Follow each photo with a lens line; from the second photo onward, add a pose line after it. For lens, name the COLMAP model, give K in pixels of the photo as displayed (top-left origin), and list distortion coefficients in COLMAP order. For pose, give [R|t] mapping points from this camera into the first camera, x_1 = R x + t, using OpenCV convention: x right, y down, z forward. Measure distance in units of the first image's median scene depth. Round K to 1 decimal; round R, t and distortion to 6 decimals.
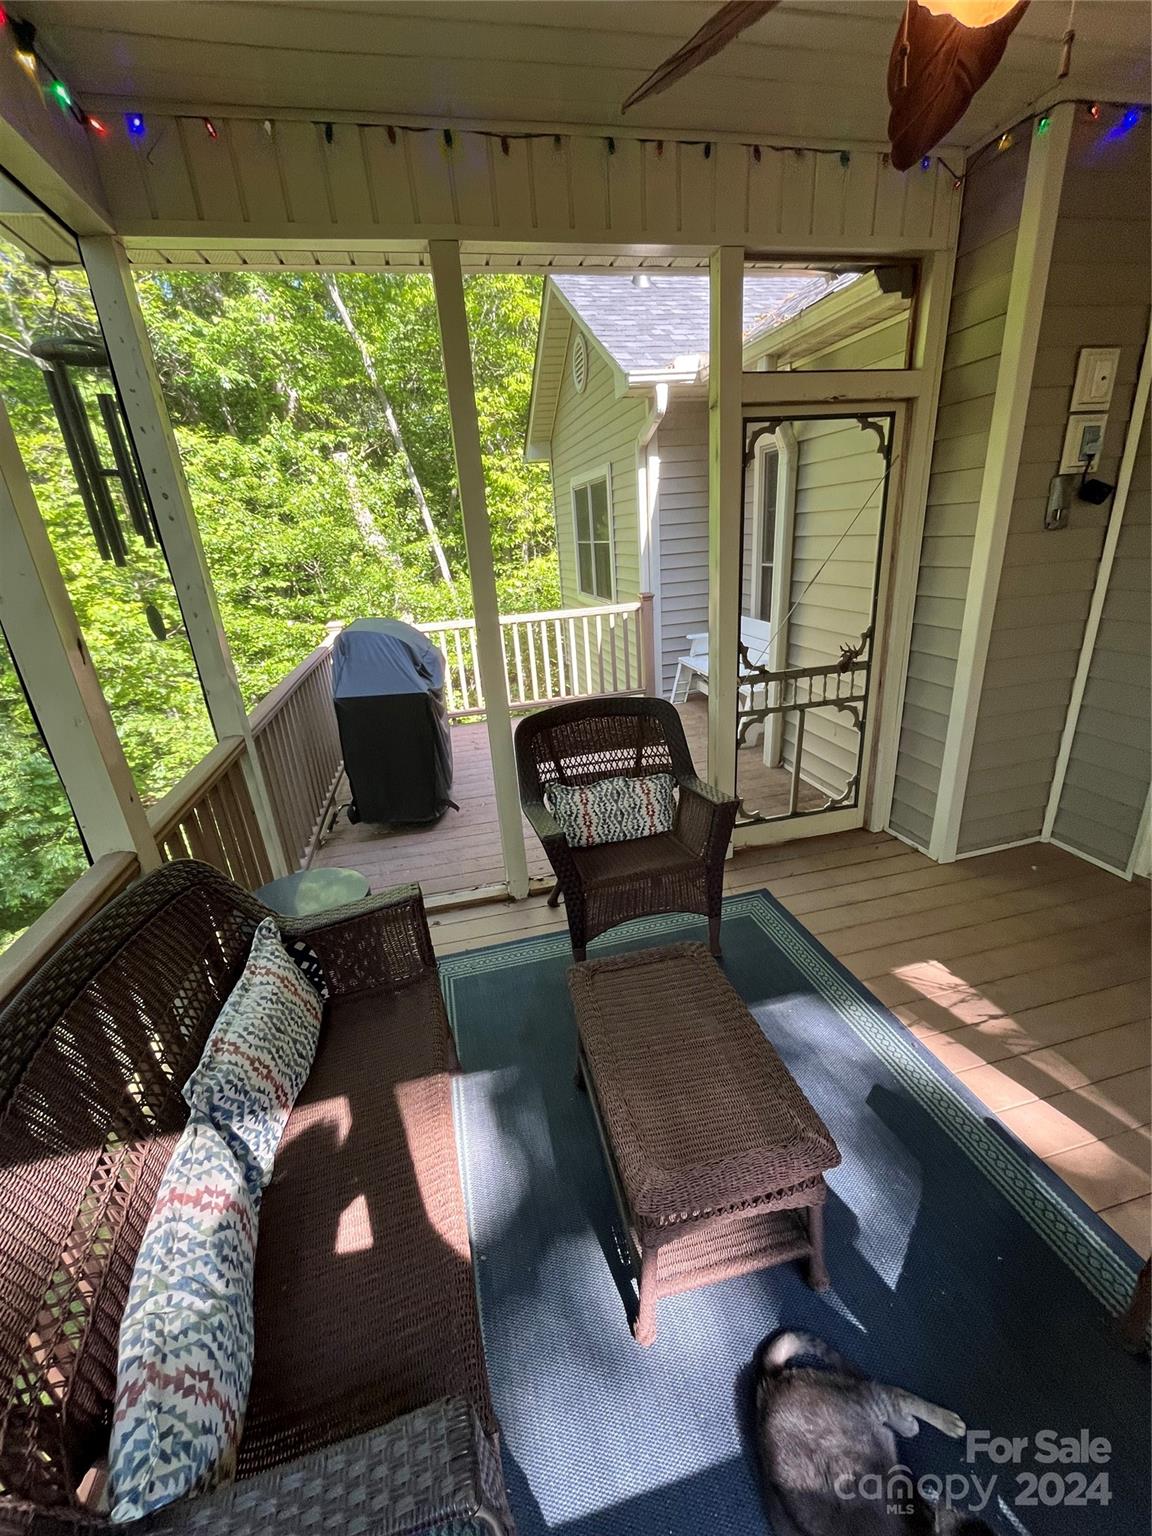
lens RADIAL K [[620.7, 0, 577.8], [0, 620.7, 765.6], [0, 0, 1]] dist [-0.003261, -0.000033]
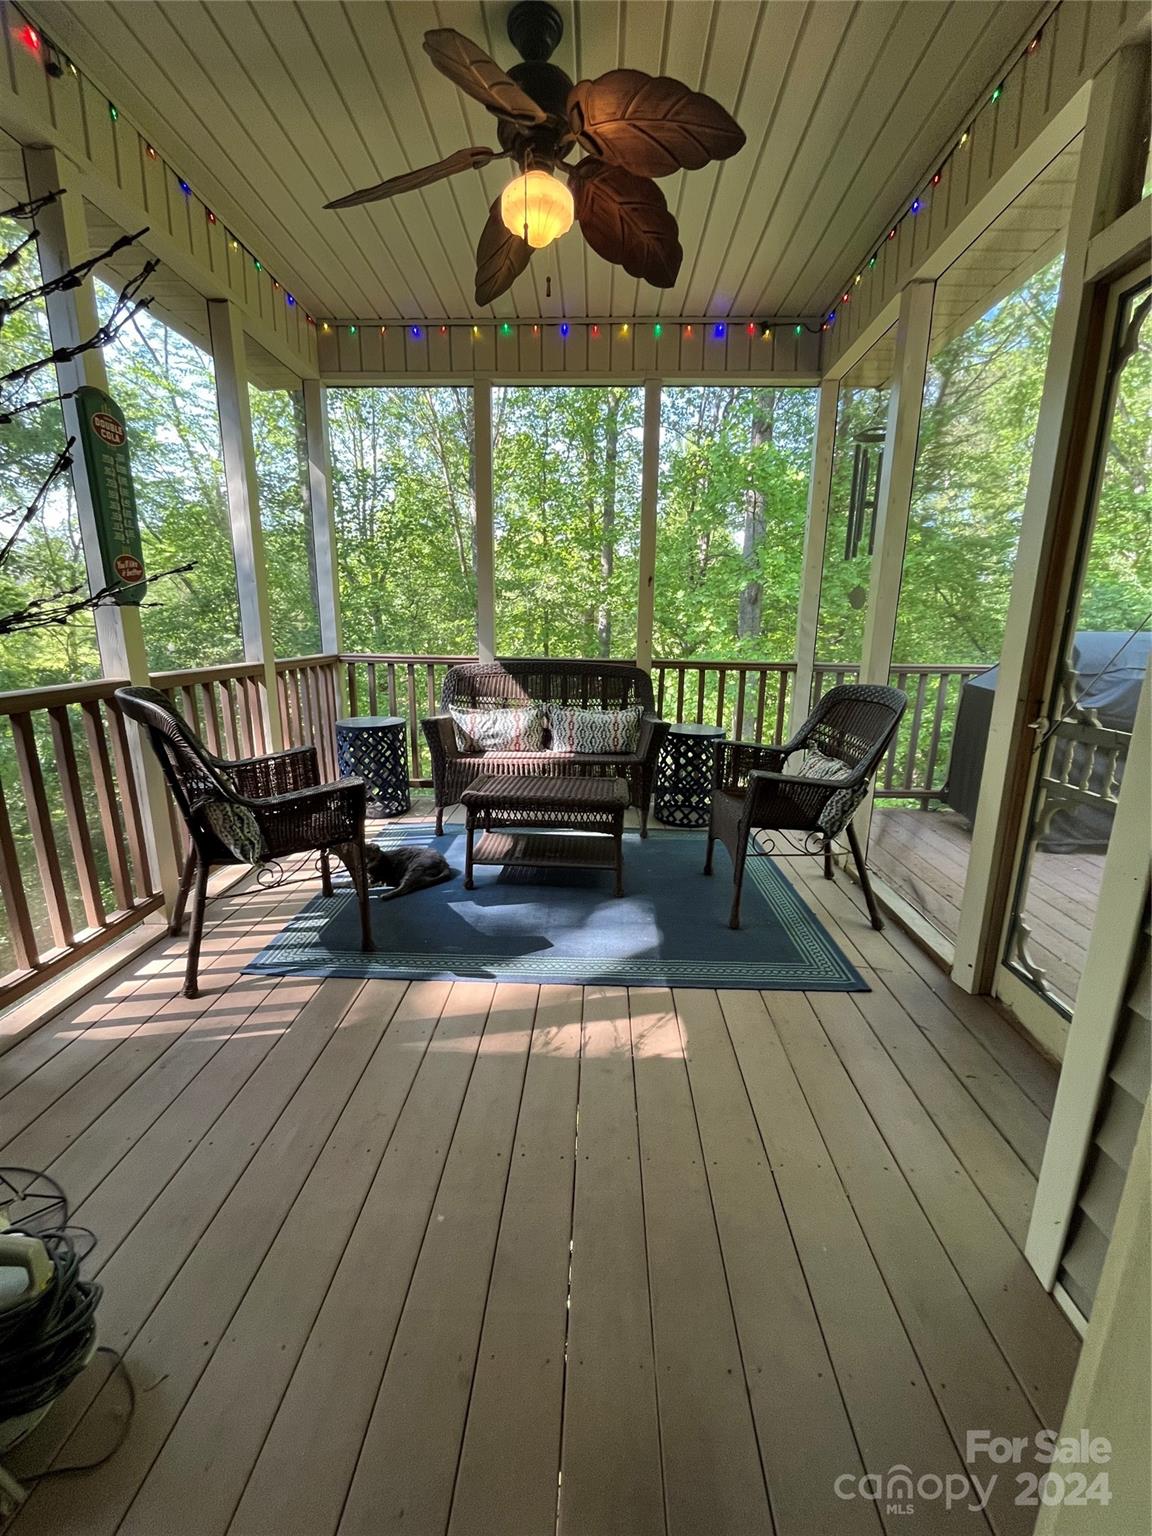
lens RADIAL K [[620.7, 0, 577.8], [0, 620.7, 765.6], [0, 0, 1]] dist [-0.003261, -0.000033]
pose [[-0.267856, 0.279985, -0.921879, 1.281528], [-0.327000, 0.873628, 0.360341, -0.230064], [0.906269, 0.397974, -0.142451, 0.900608]]
